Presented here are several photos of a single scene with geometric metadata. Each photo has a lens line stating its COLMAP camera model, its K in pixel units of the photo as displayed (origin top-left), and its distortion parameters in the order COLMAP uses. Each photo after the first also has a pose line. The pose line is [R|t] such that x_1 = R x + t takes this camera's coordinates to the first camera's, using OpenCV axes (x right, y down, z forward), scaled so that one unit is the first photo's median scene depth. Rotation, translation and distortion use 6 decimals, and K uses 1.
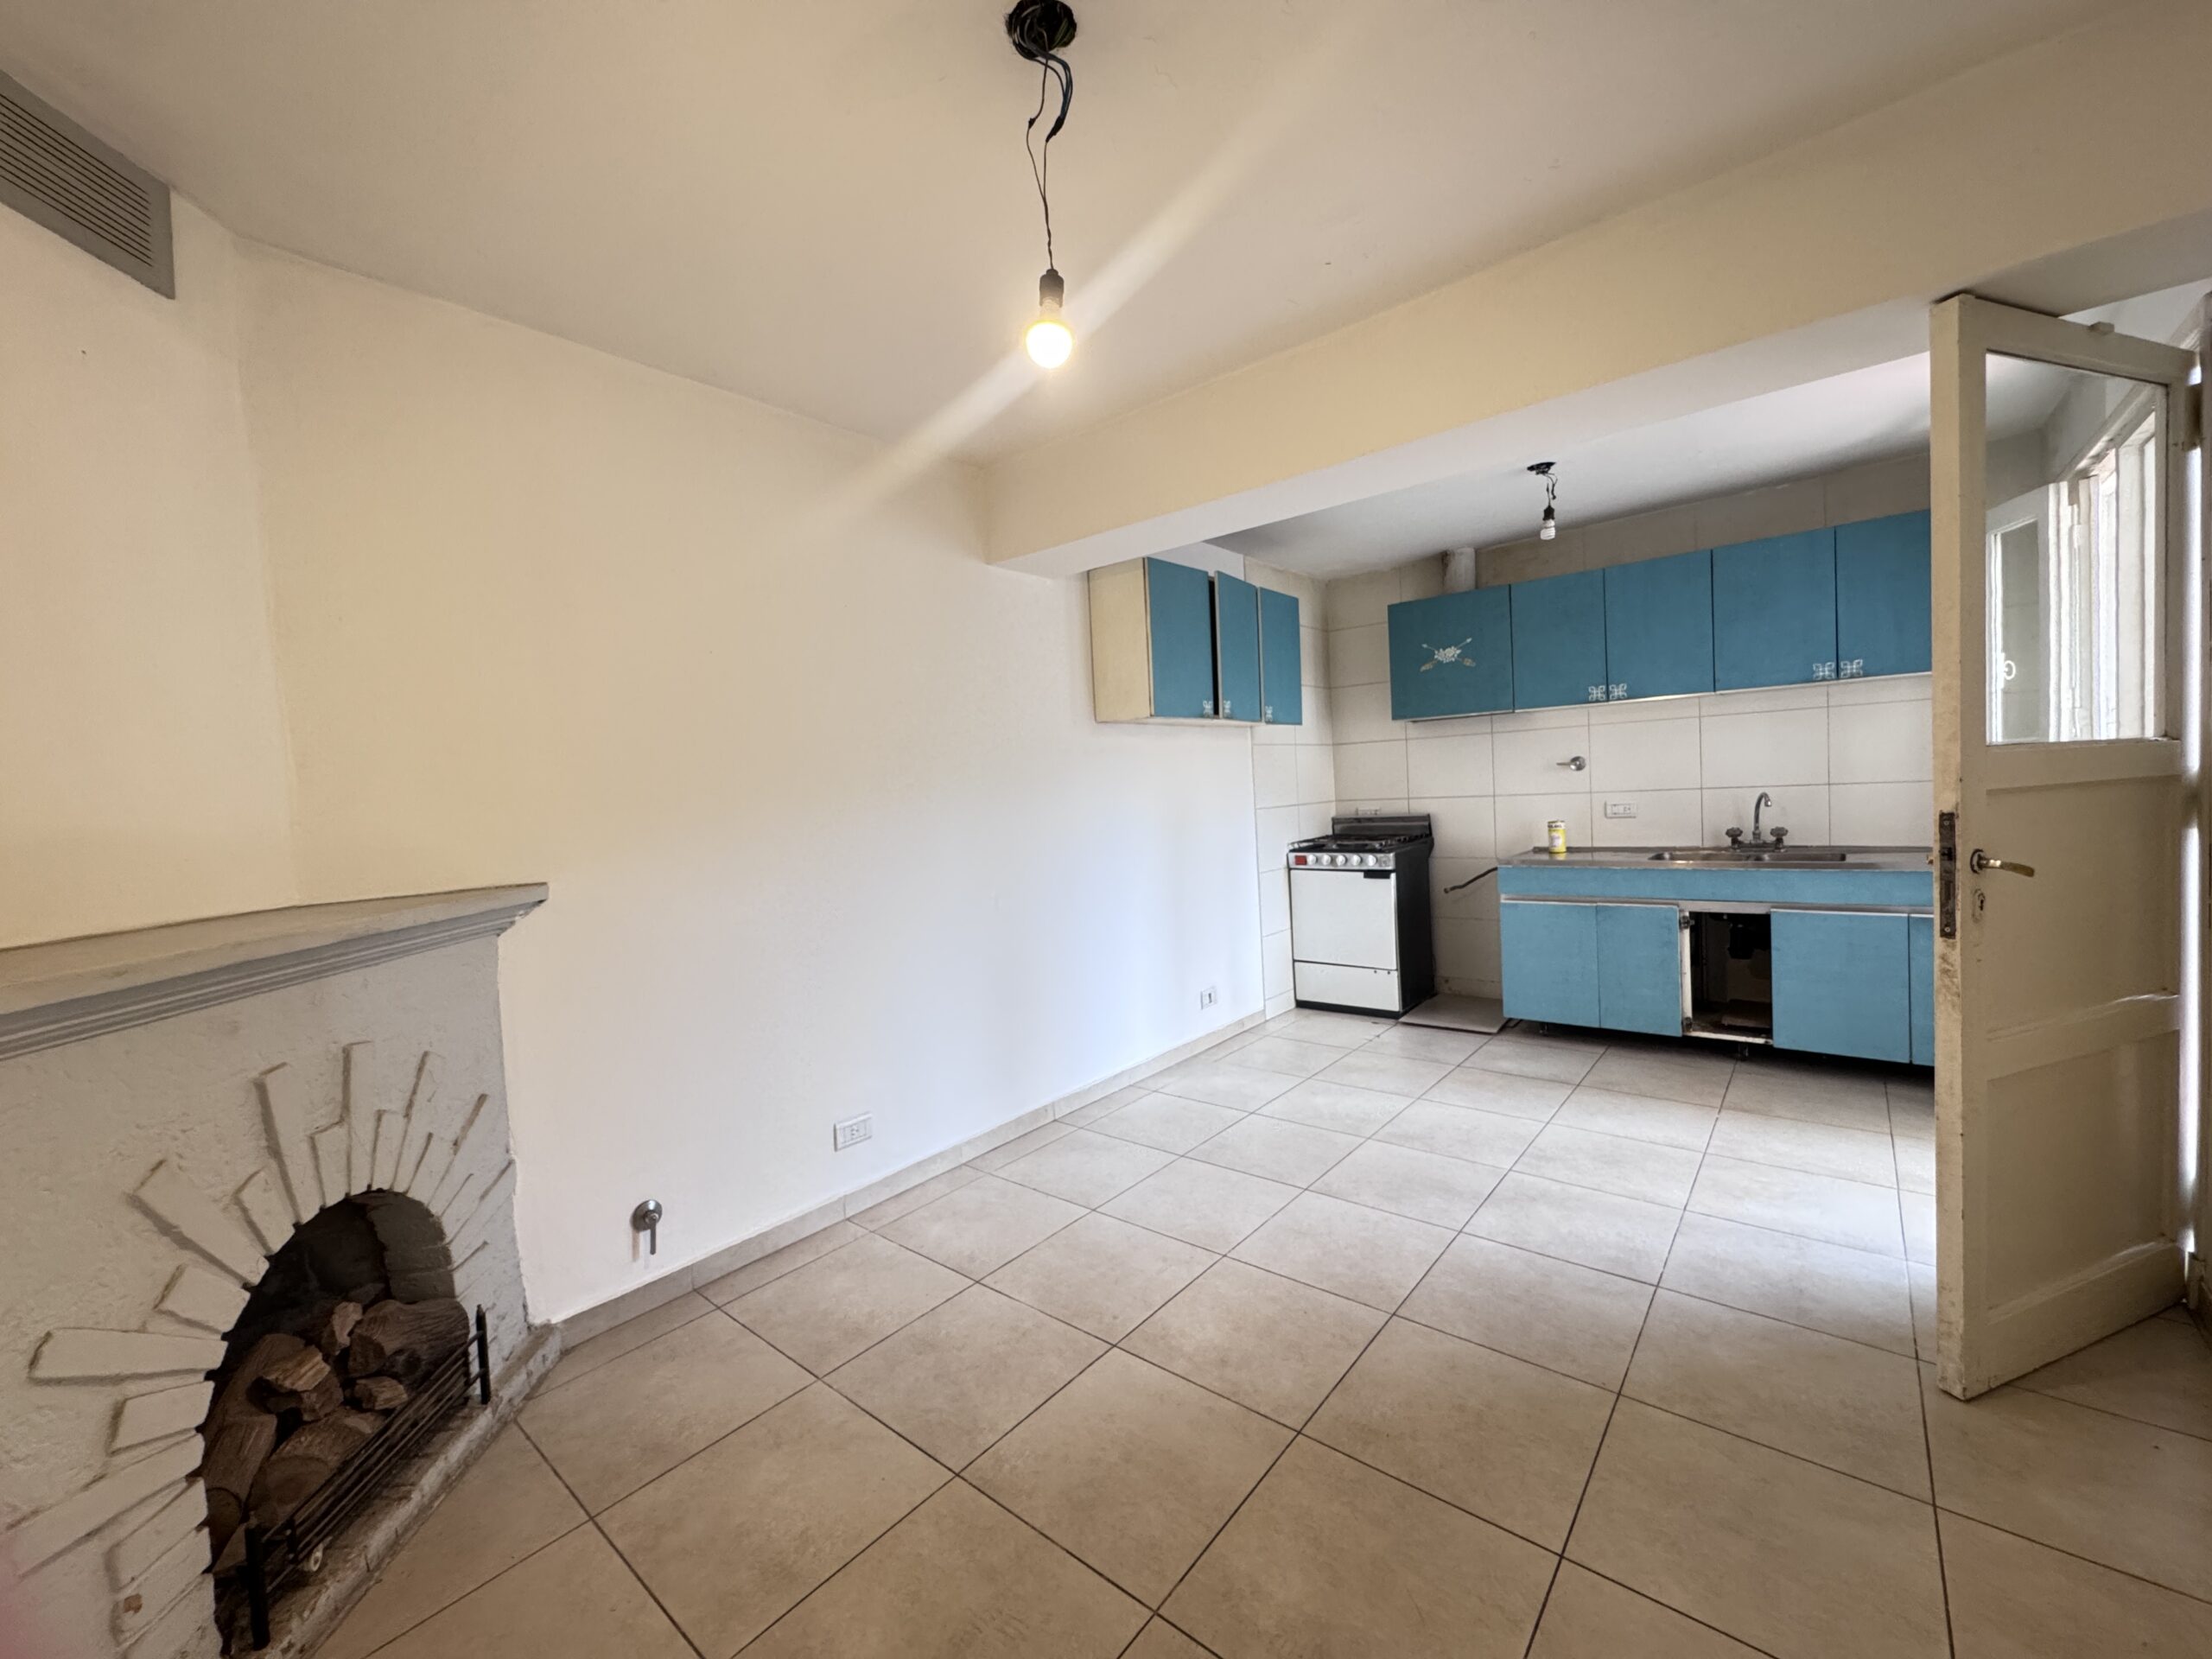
lens RADIAL K [[882.9, 0, 1111.6], [0, 882.9, 830.2], [0, 0, 1]] dist [-0.002092, -0.000294]
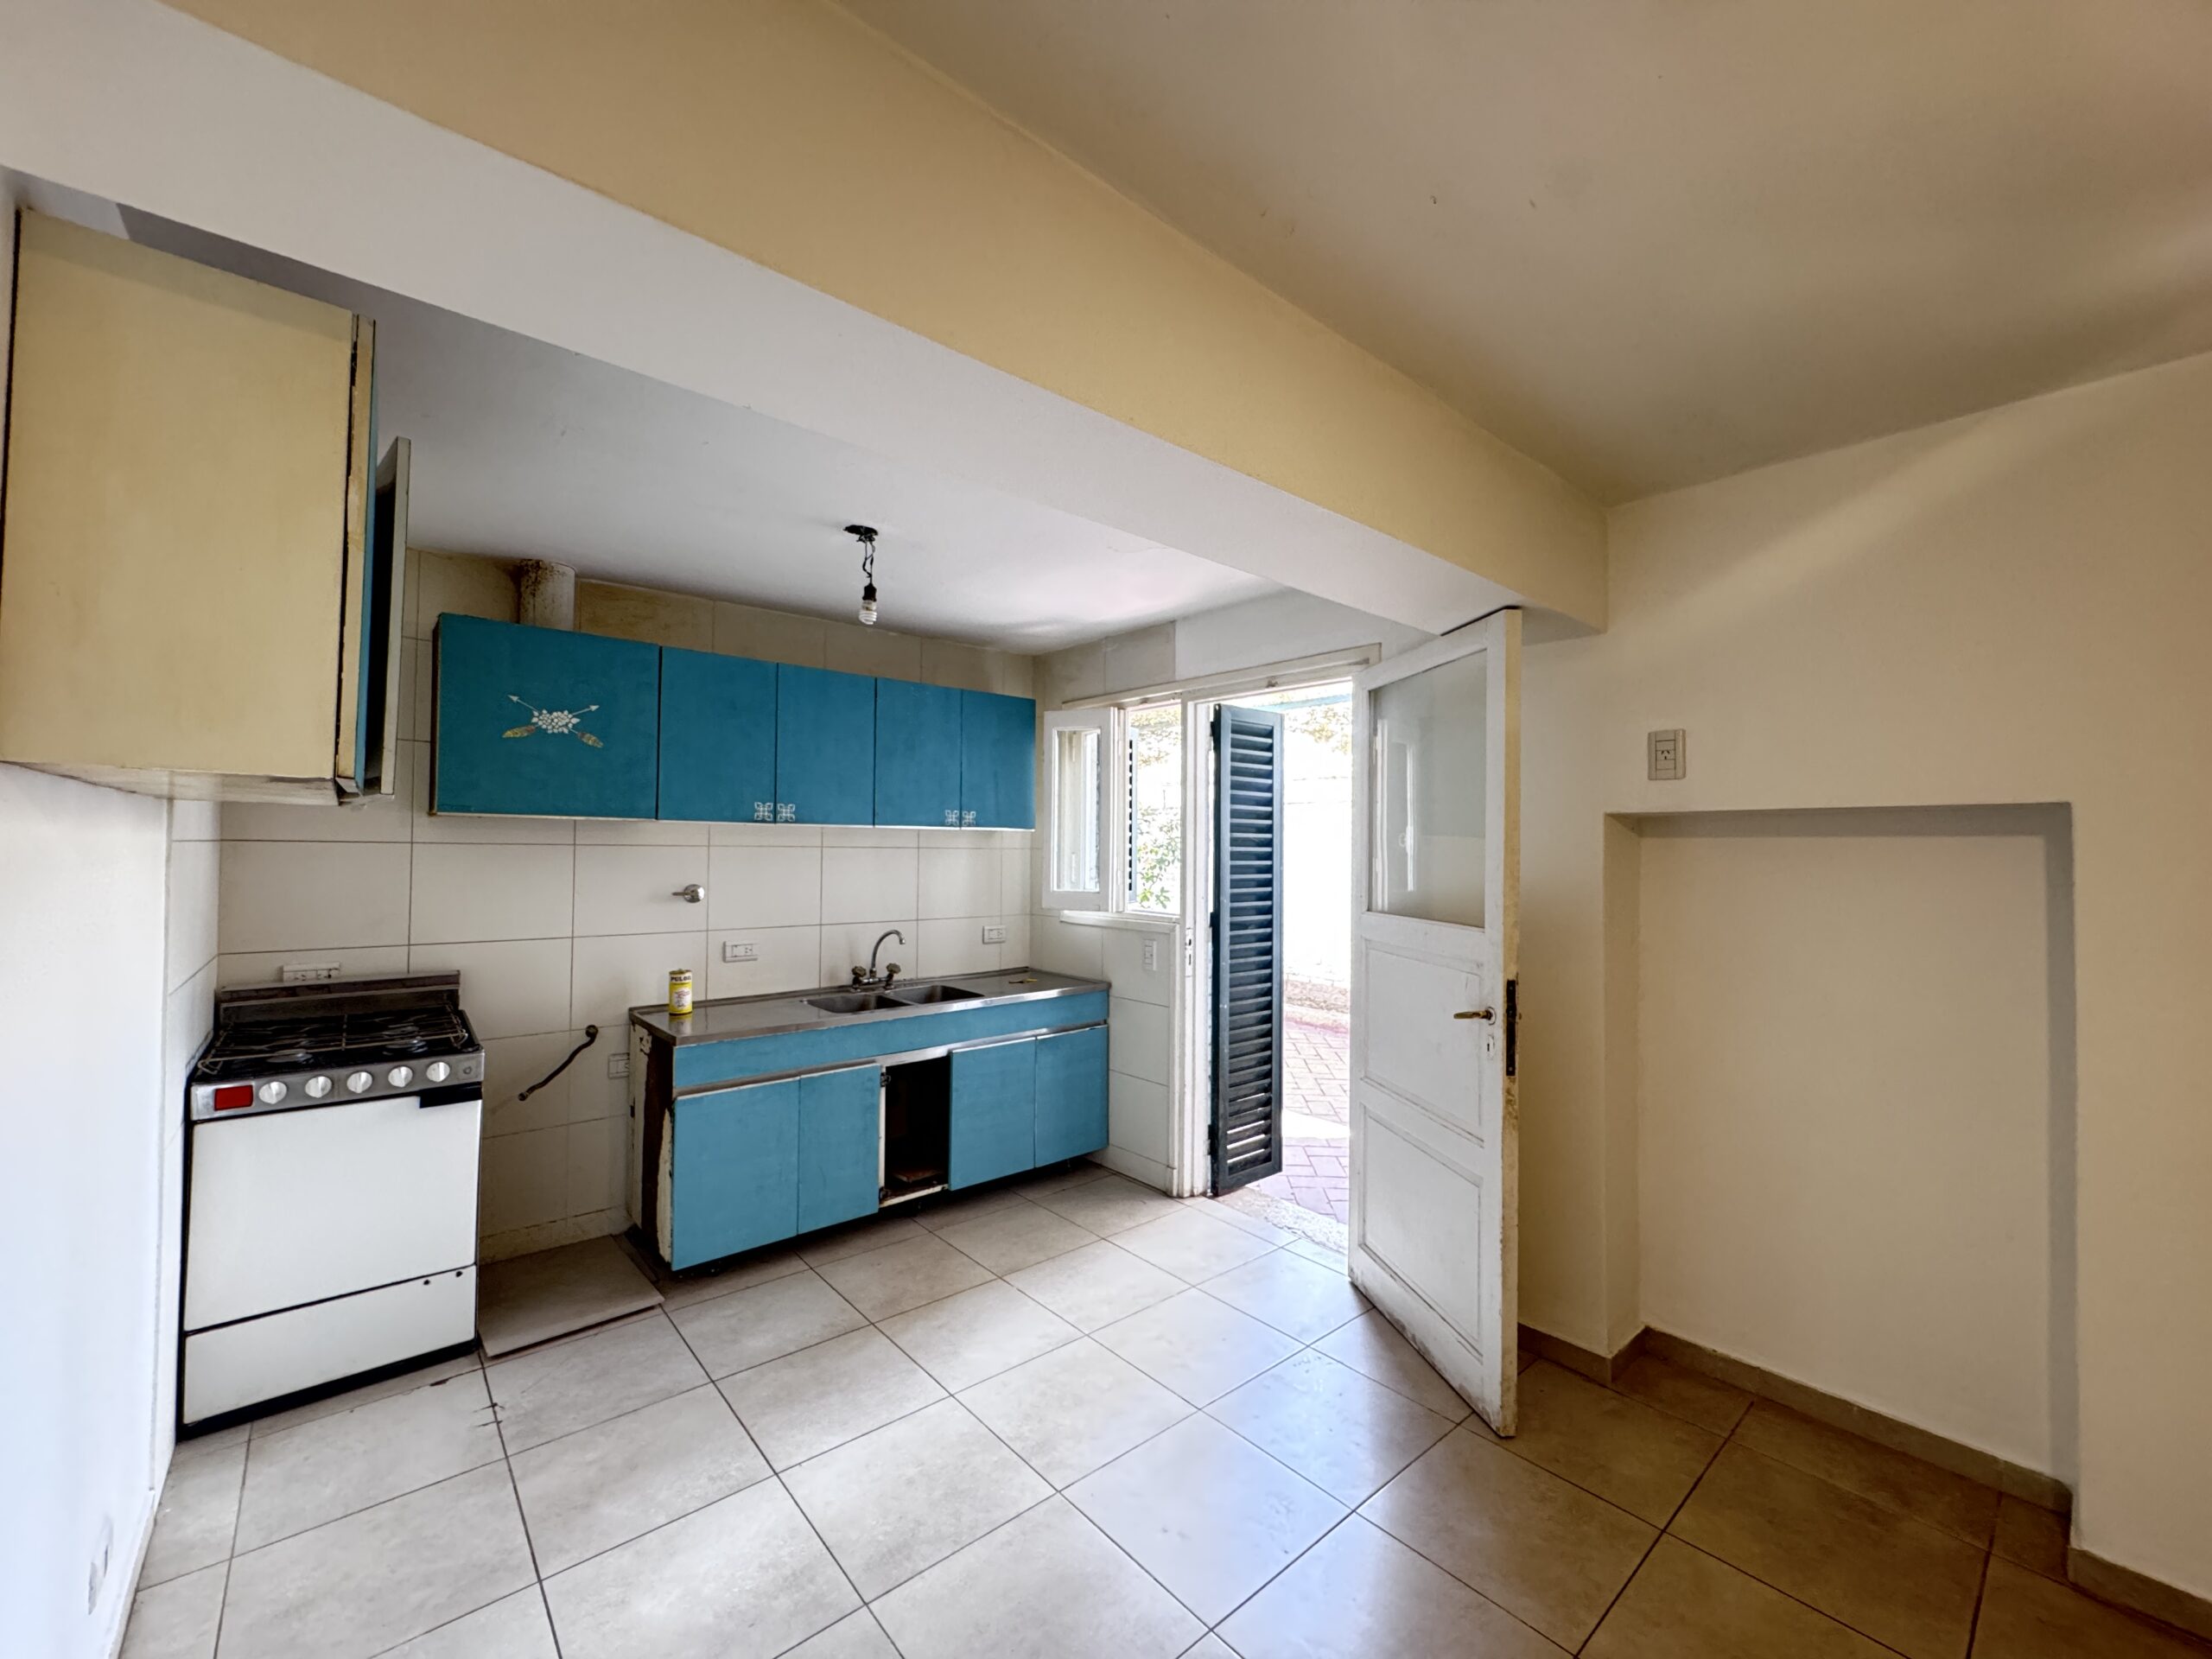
lens RADIAL K [[882.9, 0, 1111.6], [0, 882.9, 830.2], [0, 0, 1]] dist [-0.002092, -0.000294]
pose [[0.164271, 0.075928, 0.983489, -0.203941], [0.028119, 0.996267, -0.081612, -0.065099], [-0.986014, 0.041062, 0.161523, 0.577557]]
